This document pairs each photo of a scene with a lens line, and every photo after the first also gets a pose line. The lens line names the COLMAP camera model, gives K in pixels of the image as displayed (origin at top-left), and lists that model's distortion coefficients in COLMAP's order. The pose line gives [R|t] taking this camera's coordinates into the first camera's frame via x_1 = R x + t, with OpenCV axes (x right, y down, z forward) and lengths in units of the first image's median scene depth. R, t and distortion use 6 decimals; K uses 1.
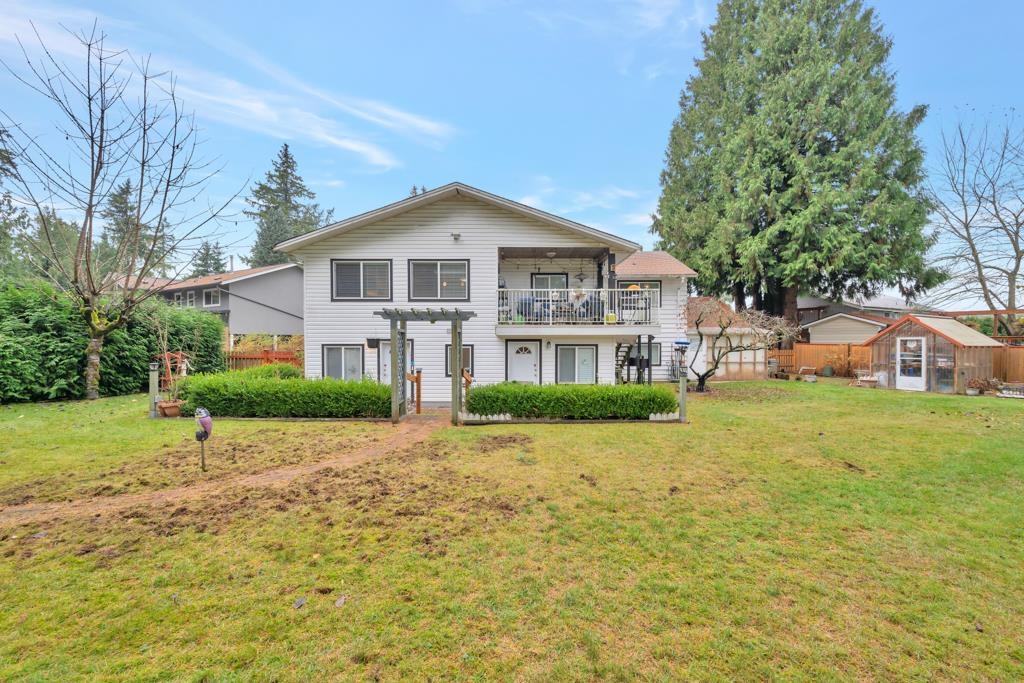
lens RADIAL K [[402.9, 0, 515.3], [0, 402.9, 343.0], [0, 0, 1]] dist [-0.001436, -0.000304]
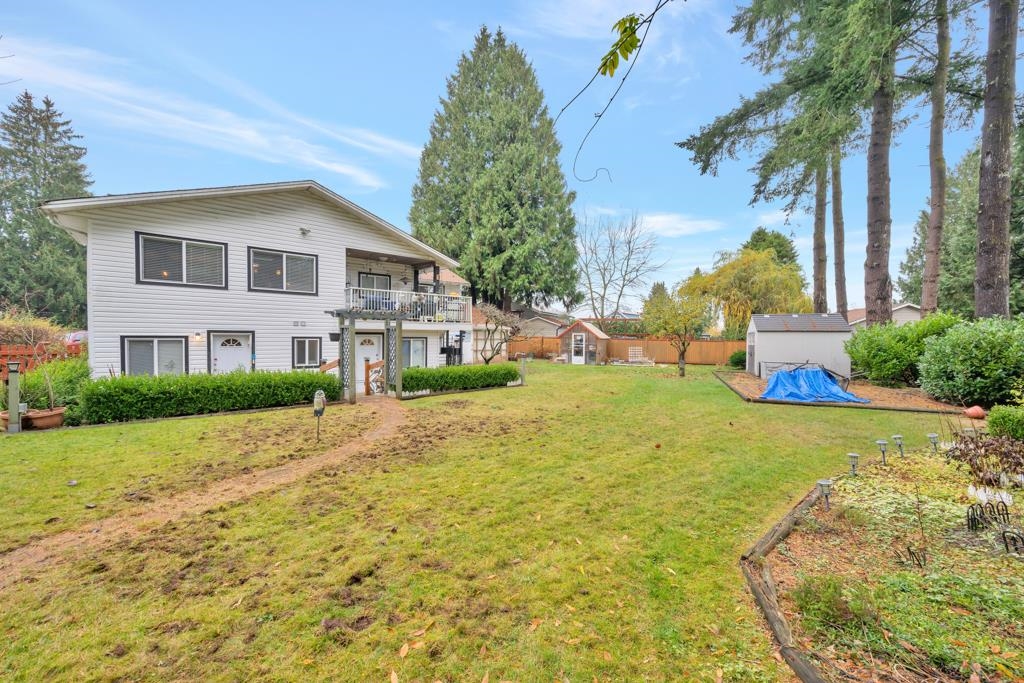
lens RADIAL K [[402.9, 0, 516.4], [0, 402.9, 342.0], [0, 0, 1]] dist [-0.001436, -0.000304]
pose [[0.745323, -0.004840, 0.666686, -0.288427], [-0.008901, 0.999812, 0.017210, -0.003780], [-0.666645, -0.018761, 0.745140, -0.083961]]
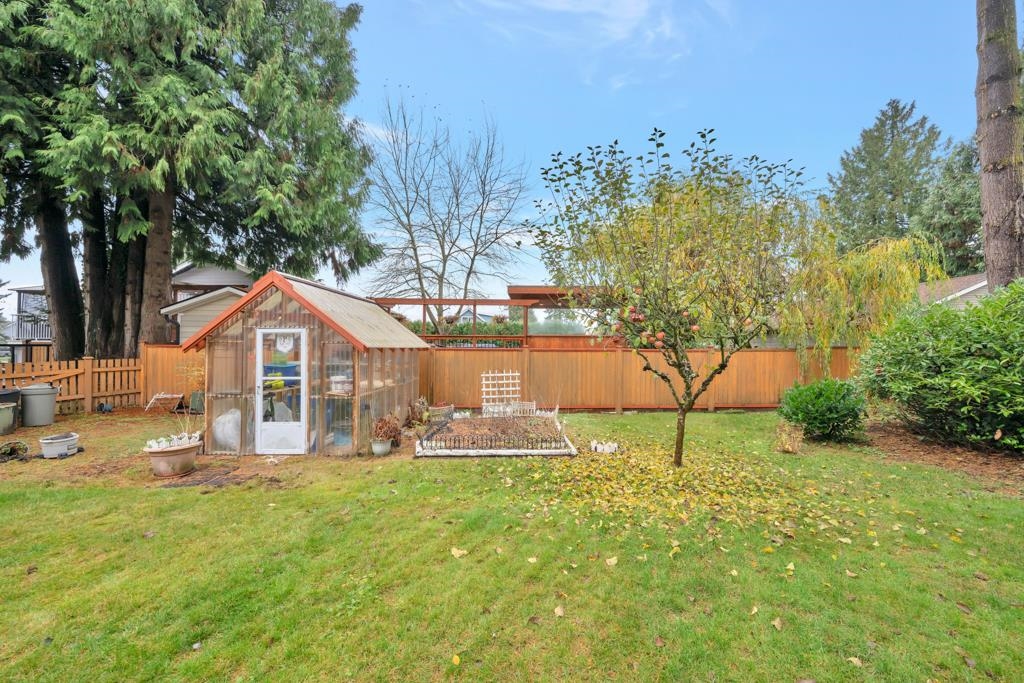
lens RADIAL K [[402.9, 0, 516.4], [0, 402.9, 343.5], [0, 0, 1]] dist [-0.001436, -0.000304]
pose [[0.478283, 0.006868, 0.878179, 0.580821], [0.002285, 0.999956, -0.009065, 0.004803], [-0.878203, 0.006343, 0.478246, 0.462130]]
